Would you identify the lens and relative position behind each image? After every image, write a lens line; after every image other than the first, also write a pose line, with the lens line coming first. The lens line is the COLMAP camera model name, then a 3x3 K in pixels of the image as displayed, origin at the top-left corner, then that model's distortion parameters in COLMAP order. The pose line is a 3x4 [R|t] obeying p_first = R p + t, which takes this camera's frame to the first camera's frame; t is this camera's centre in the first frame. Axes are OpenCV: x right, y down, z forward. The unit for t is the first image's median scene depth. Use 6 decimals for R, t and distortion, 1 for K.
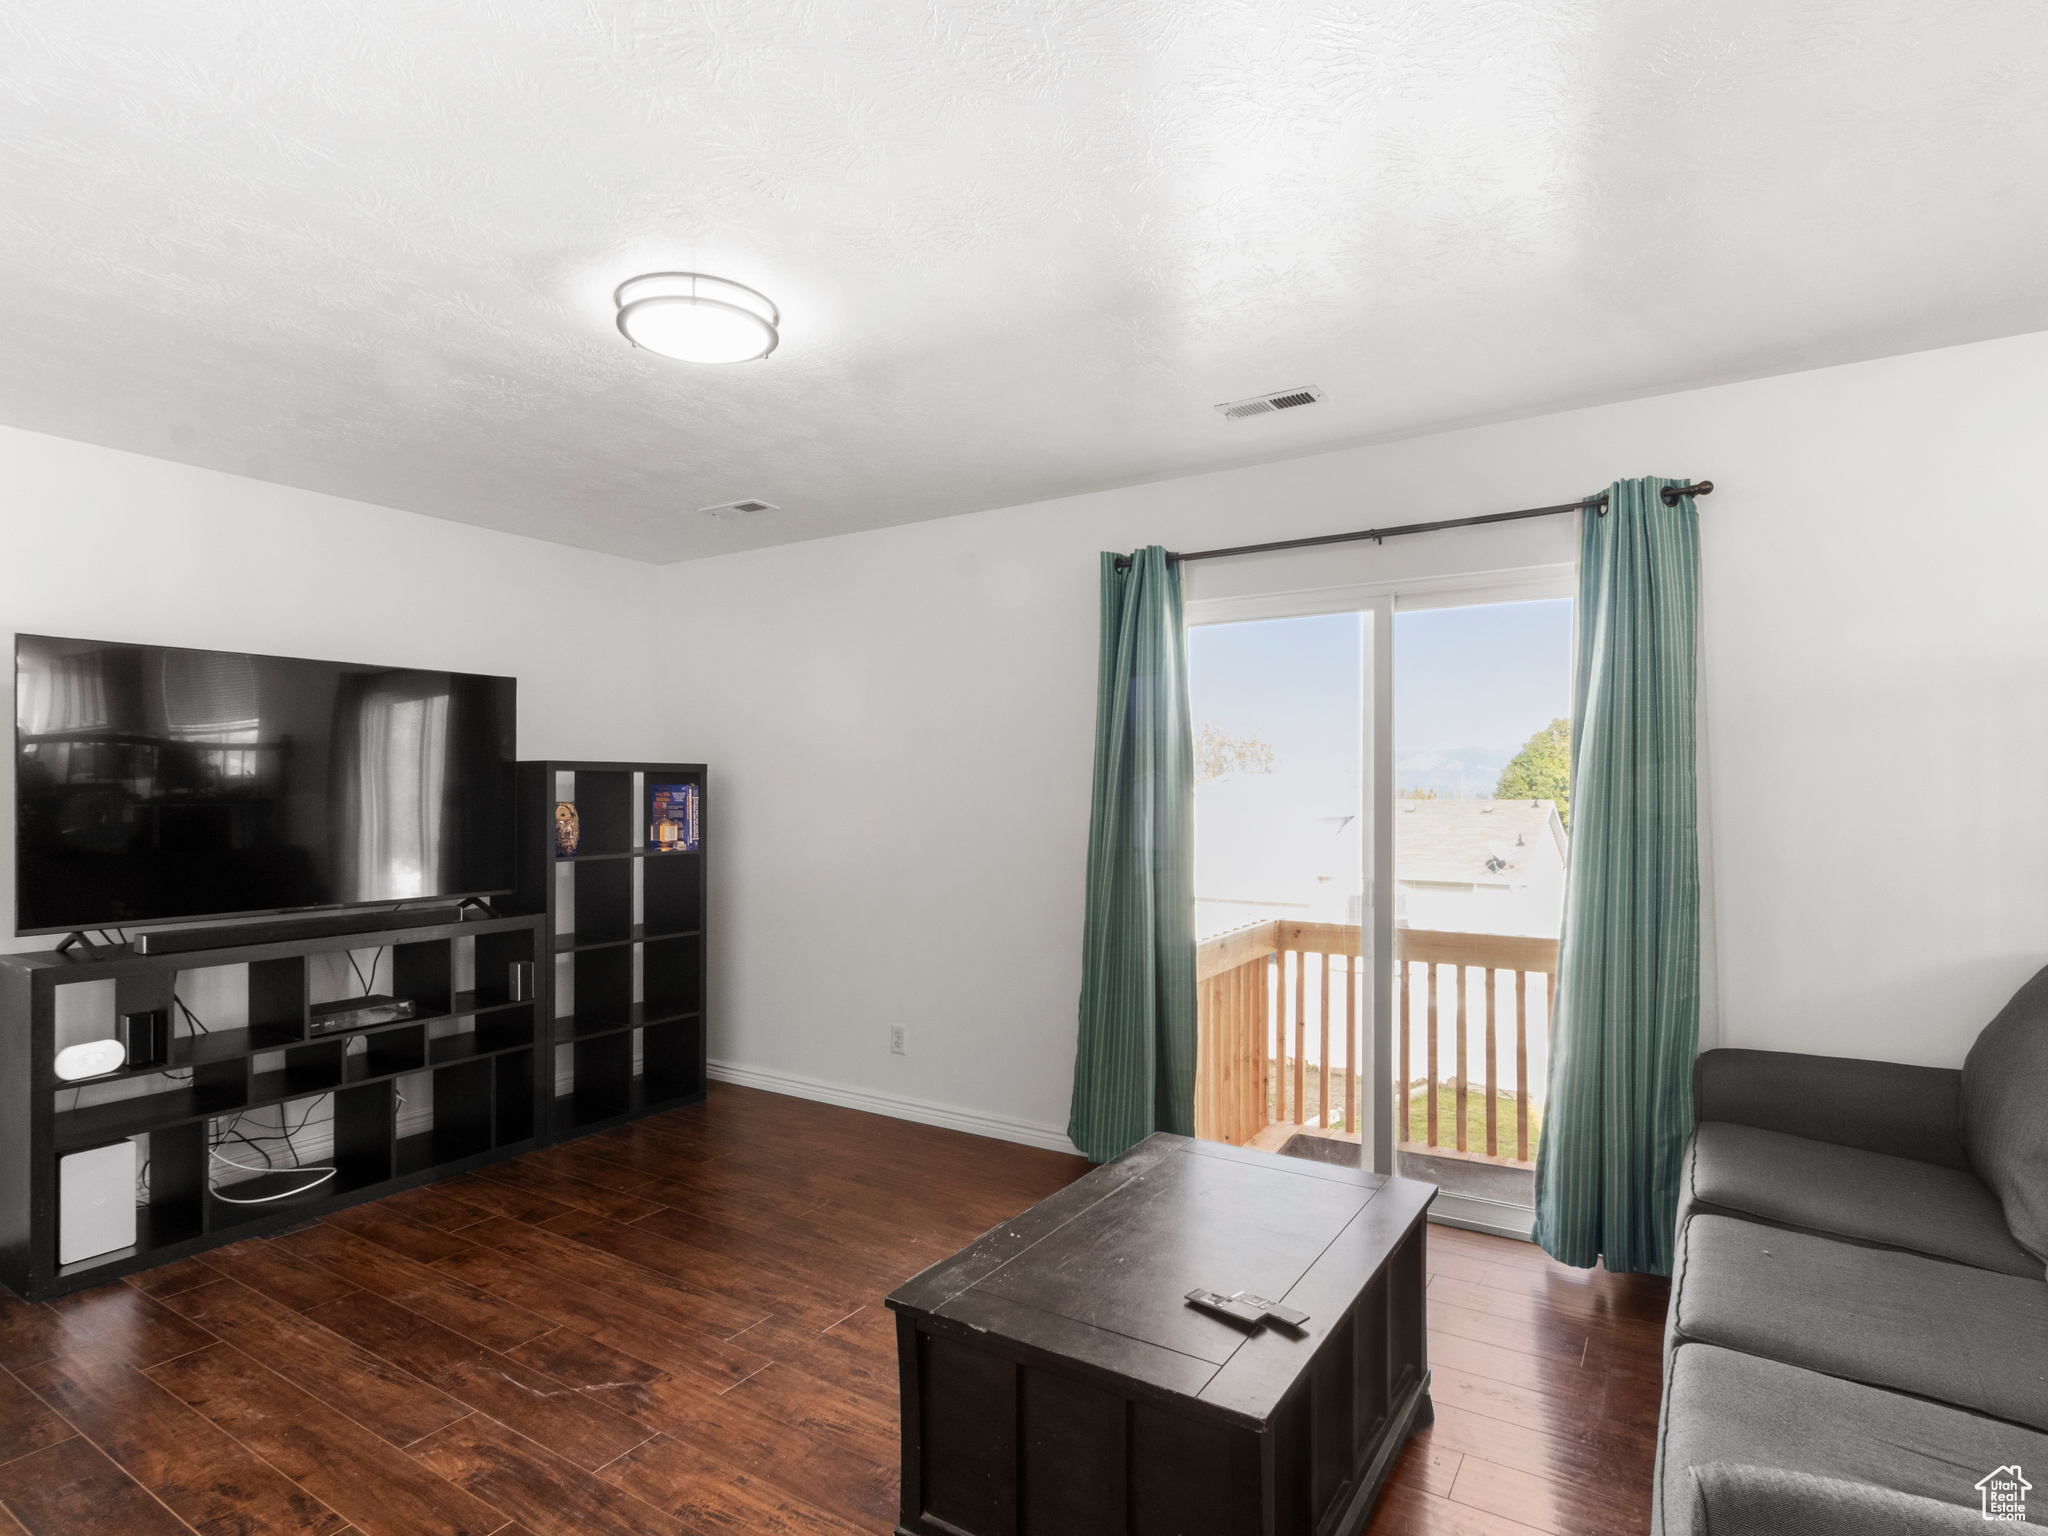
lens RADIAL K [[1092.3, 0, 1028.0], [0, 1092.3, 784.2], [0, 0, 1]] dist [0.000526, -0.000218]
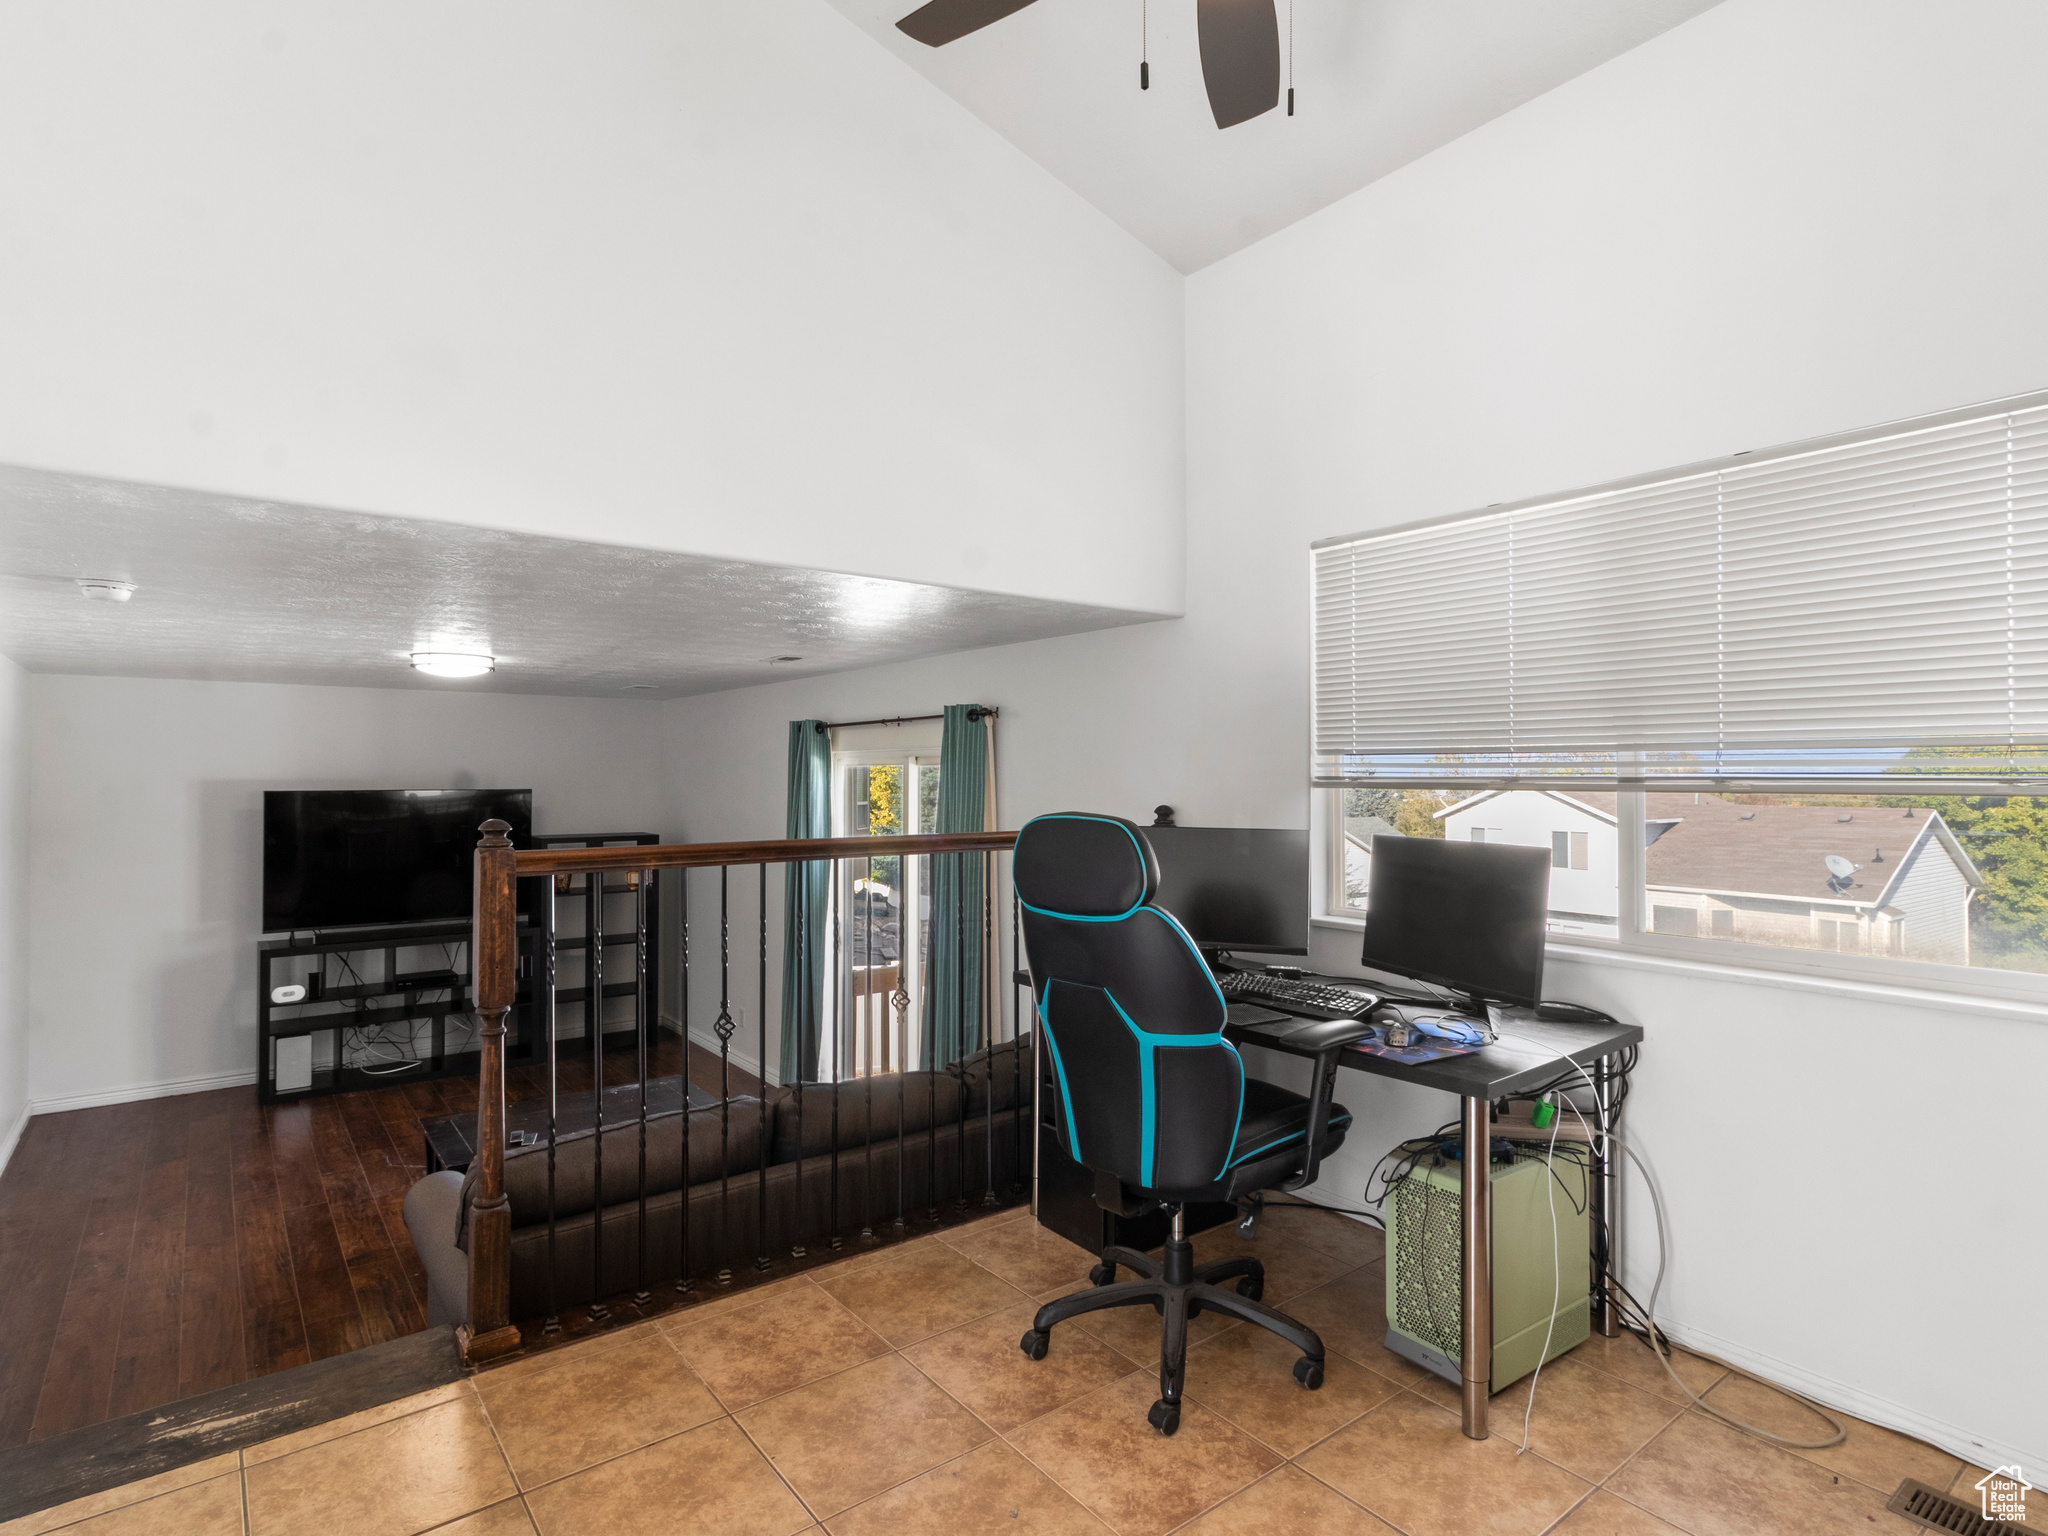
lens RADIAL K [[1092.3, 0, 1026.8], [0, 1092.3, 766.5], [0, 0, 1]] dist [0.000526, -0.000218]
pose [[0.934031, -0.000021, -0.357193, 1.204155], [0.000139, 1.000000, 0.000305, -0.185380], [0.357193, -0.000334, 0.934031, -0.455159]]
